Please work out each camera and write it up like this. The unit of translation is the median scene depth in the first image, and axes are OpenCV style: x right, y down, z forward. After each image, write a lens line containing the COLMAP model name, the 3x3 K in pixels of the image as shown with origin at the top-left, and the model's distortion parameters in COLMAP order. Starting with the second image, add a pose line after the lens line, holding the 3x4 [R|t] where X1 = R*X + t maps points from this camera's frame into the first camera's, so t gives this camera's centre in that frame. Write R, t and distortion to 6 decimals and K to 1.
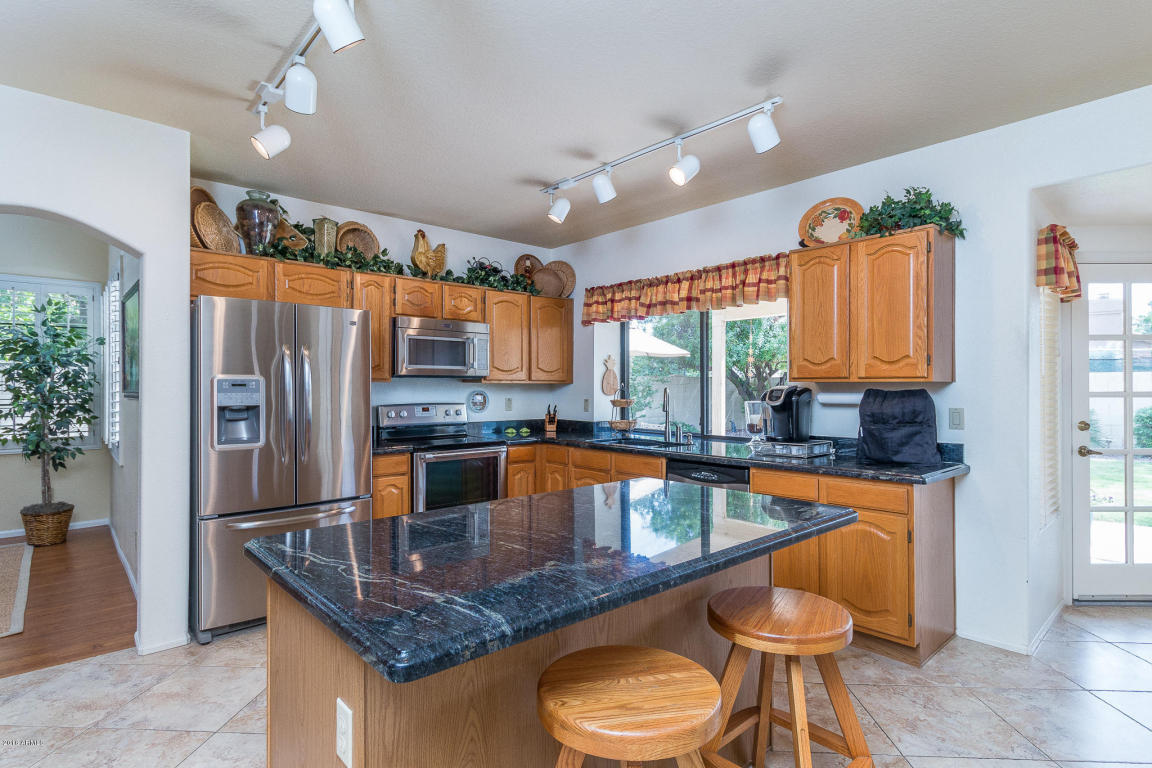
lens RADIAL K [[587.2, 0, 575.6], [0, 587.2, 384.4], [0, 0, 1]] dist [-0.011772, 0.001122]
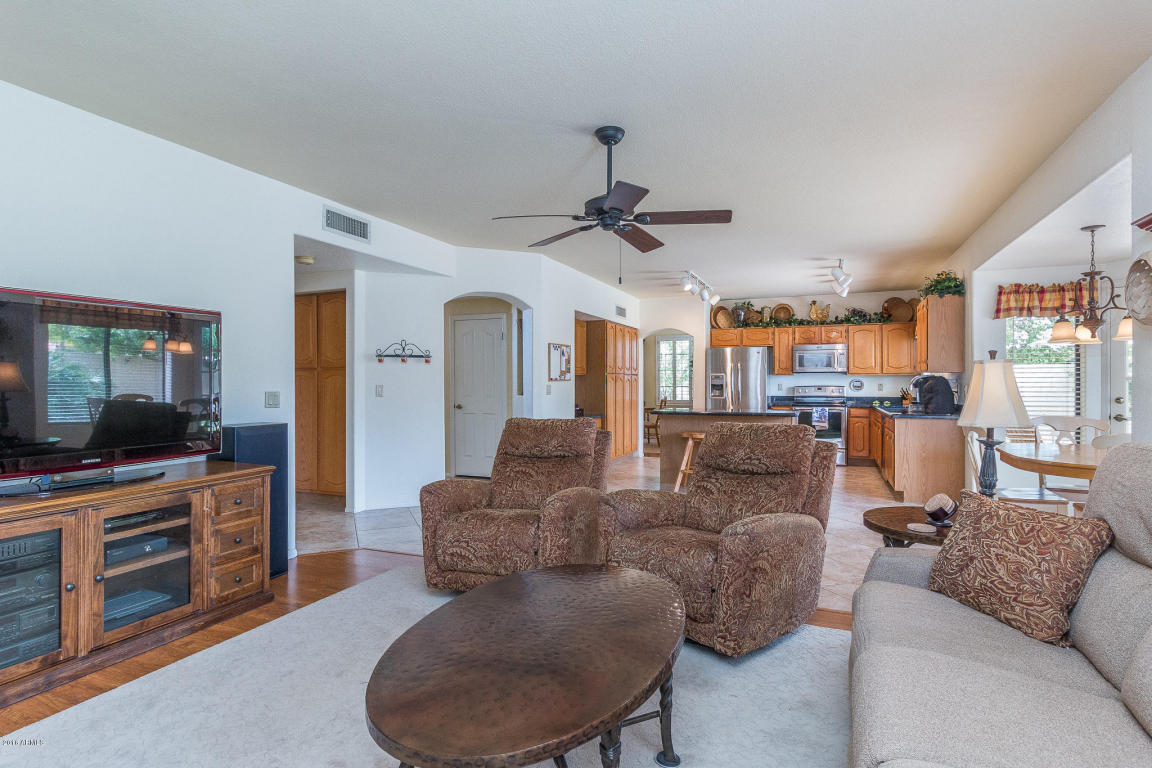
lens RADIAL K [[587.2, 0, 578.8], [0, 587.2, 381.1], [0, 0, 1]] dist [-0.011772, 0.001122]
pose [[0.434690, -0.002536, -0.900577, 1.407165], [0.003563, 0.999993, -0.001096, 0.018835], [0.900573, -0.002732, 0.434696, -0.724617]]
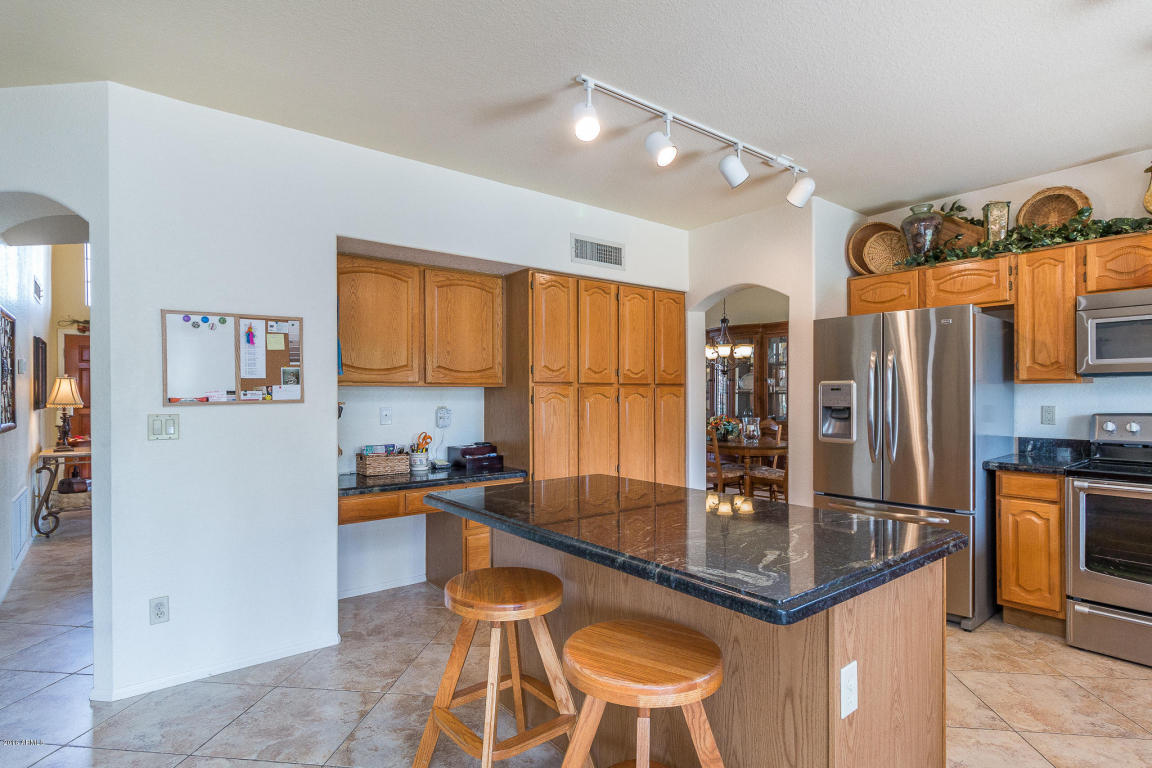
lens RADIAL K [[587.2, 0, 574.7], [0, 587.2, 392.9], [0, 0, 1]] dist [-0.011772, 0.001122]
pose [[-0.060194, -0.004565, -0.998176, 0.512827], [0.004575, 0.999978, -0.004849, 0.010107], [0.998176, -0.004858, -0.060172, 0.419891]]
